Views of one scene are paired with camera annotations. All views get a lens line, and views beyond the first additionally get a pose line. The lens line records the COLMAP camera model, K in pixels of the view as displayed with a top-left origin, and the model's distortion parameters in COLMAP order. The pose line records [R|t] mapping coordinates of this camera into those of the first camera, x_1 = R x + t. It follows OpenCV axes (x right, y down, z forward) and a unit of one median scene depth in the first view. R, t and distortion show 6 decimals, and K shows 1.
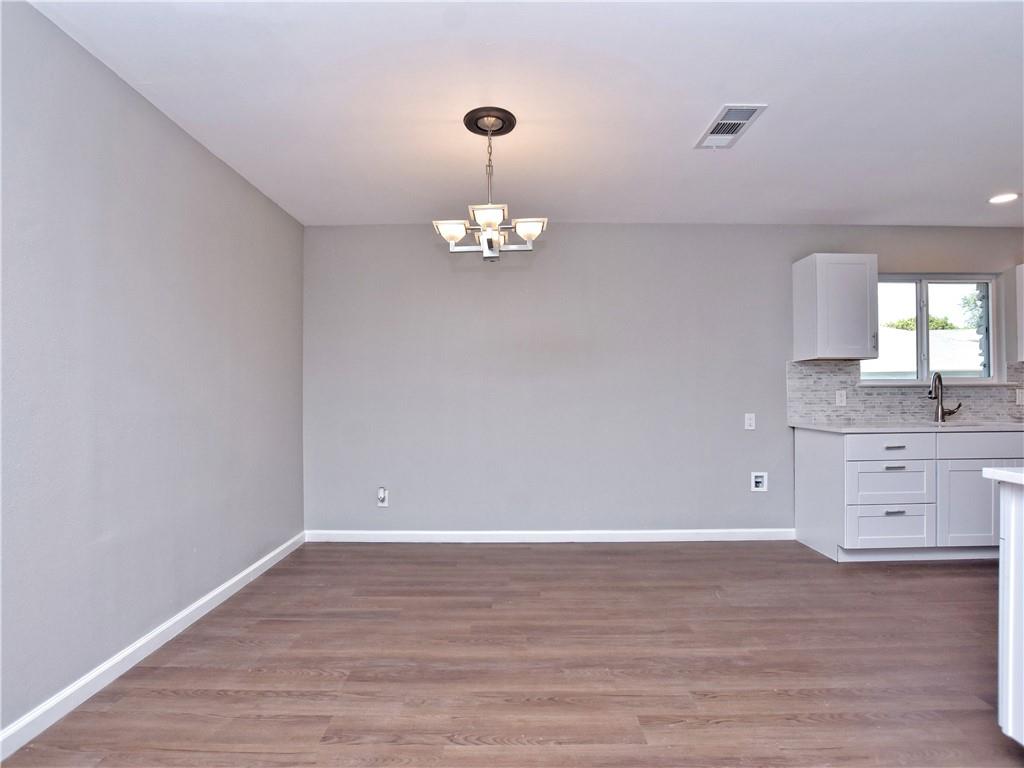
lens RADIAL K [[510.8, 0, 507.8], [0, 510.8, 388.2], [0, 0, 1]] dist [-0.028381, 0.000767]
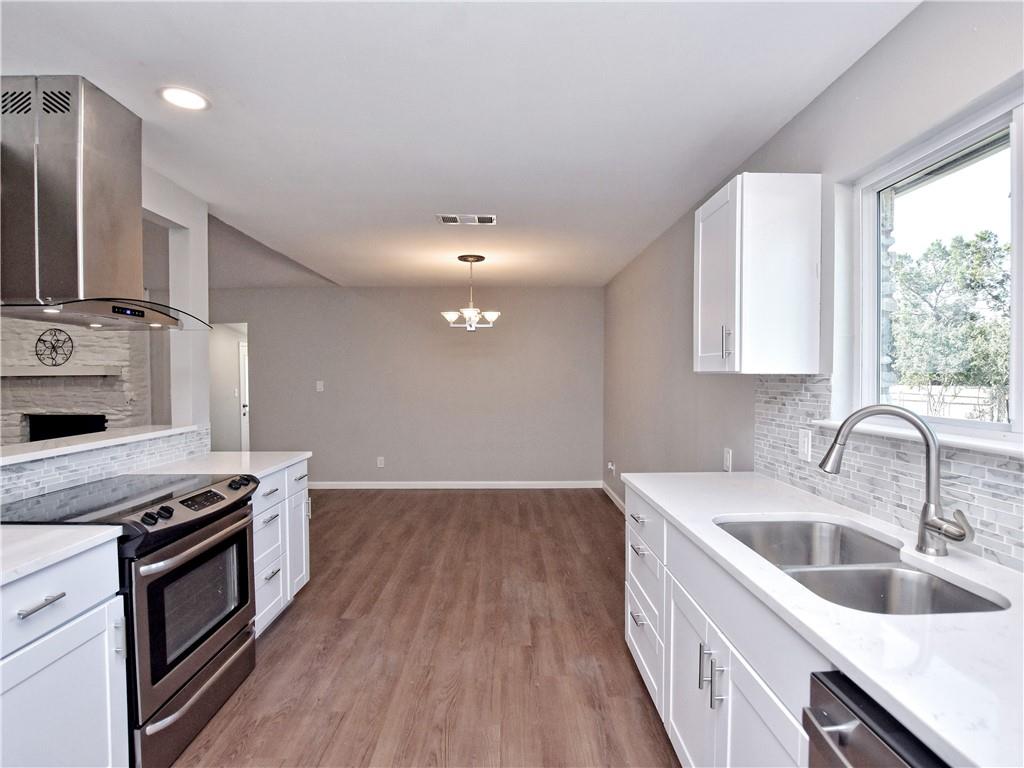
lens RADIAL K [[510.8, 0, 507.8], [0, 510.8, 388.2], [0, 0, 1]] dist [-0.028381, 0.000767]
pose [[0.009282, 0.026984, -0.999593, 1.172516], [0.001127, 0.999635, 0.026996, -0.052569], [0.999956, -0.001377, 0.009248, 0.693495]]
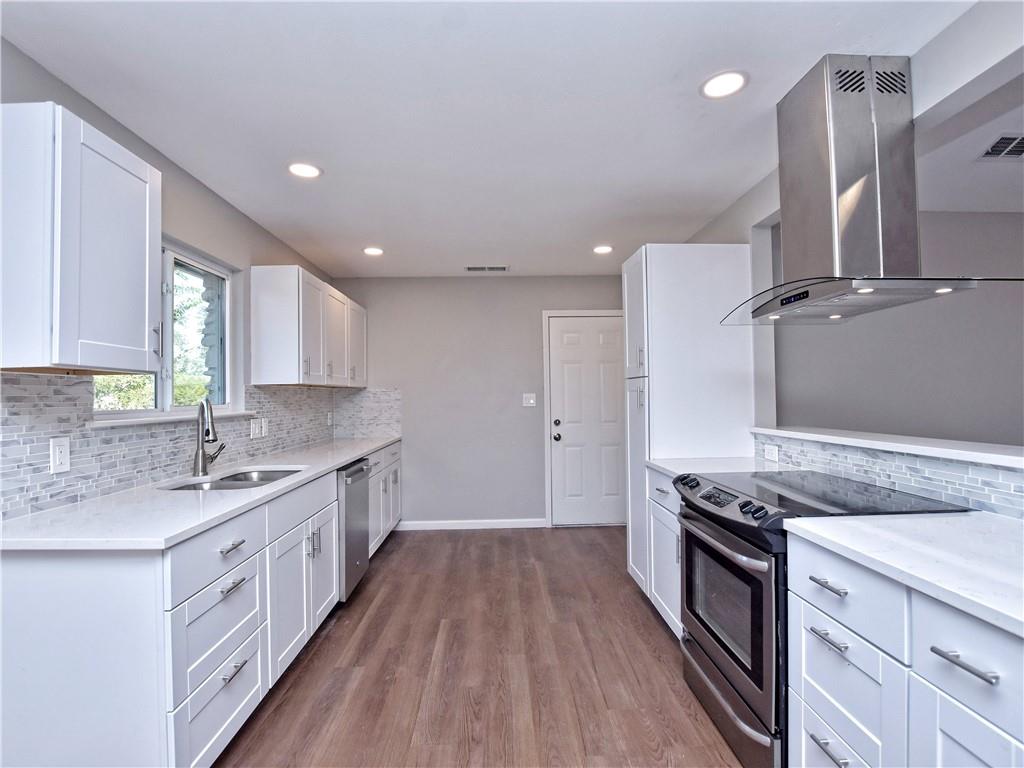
lens RADIAL K [[510.8, 0, 507.8], [0, 510.8, 388.2], [0, 0, 1]] dist [-0.028381, 0.000767]
pose [[-0.025441, 0.019157, 0.999493, 0.197446], [0.016172, 0.999693, -0.018749, -0.025846], [-0.999546, 0.015687, -0.025743, 0.605990]]
